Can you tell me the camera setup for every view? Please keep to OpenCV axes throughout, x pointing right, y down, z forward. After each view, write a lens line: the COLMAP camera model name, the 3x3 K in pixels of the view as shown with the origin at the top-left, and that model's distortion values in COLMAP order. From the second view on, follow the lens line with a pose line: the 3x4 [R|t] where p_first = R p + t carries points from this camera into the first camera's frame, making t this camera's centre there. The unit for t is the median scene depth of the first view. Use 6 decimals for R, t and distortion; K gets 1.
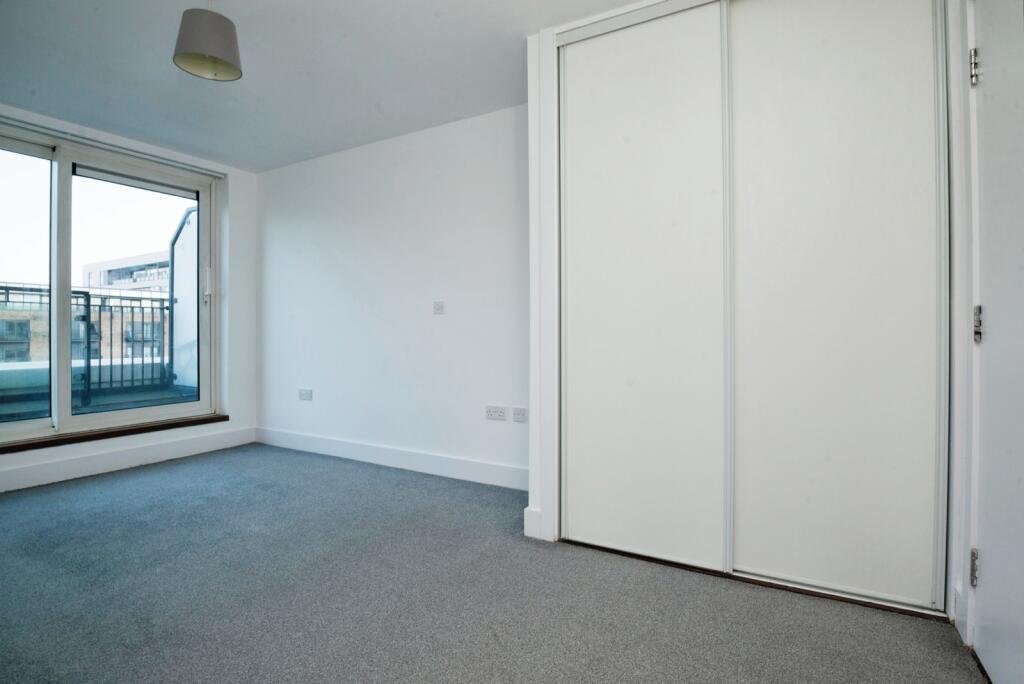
lens RADIAL K [[518.6, 0, 512.0], [0, 518.6, 330.3], [0, 0, 1]] dist [-0.003497, -0.000417]
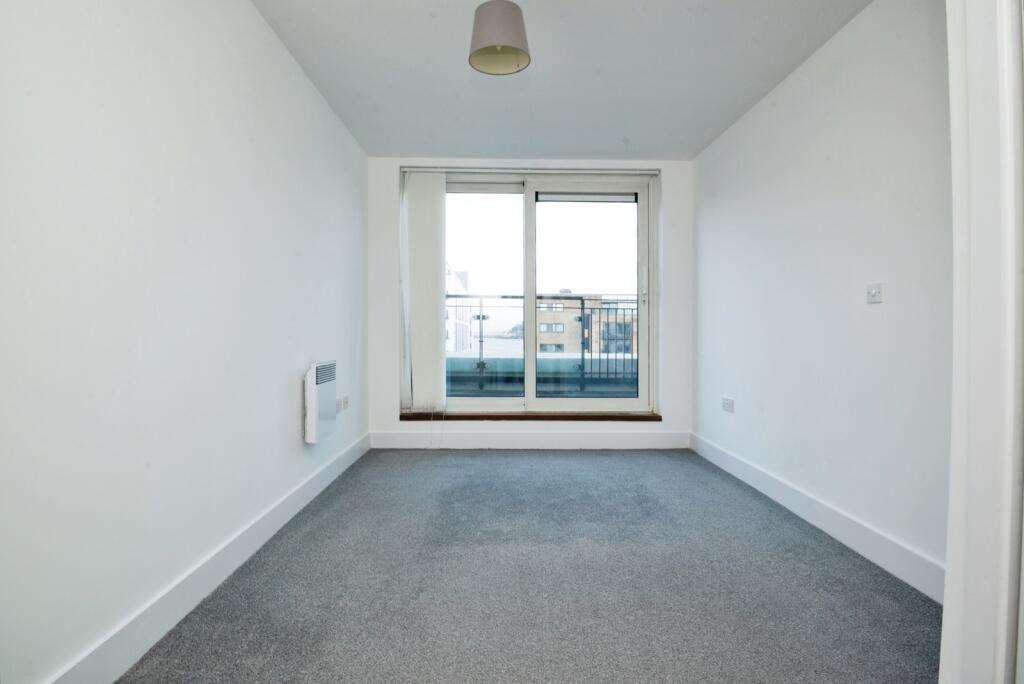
lens RADIAL K [[518.6, 0, 512.0], [0, 518.6, 330.3], [0, 0, 1]] dist [-0.003497, -0.000417]
pose [[0.521739, 0.004542, -0.853093, 0.166402], [-0.005512, 0.999983, 0.001953, 0.002639], [0.853087, 0.003683, 0.521755, 0.300071]]
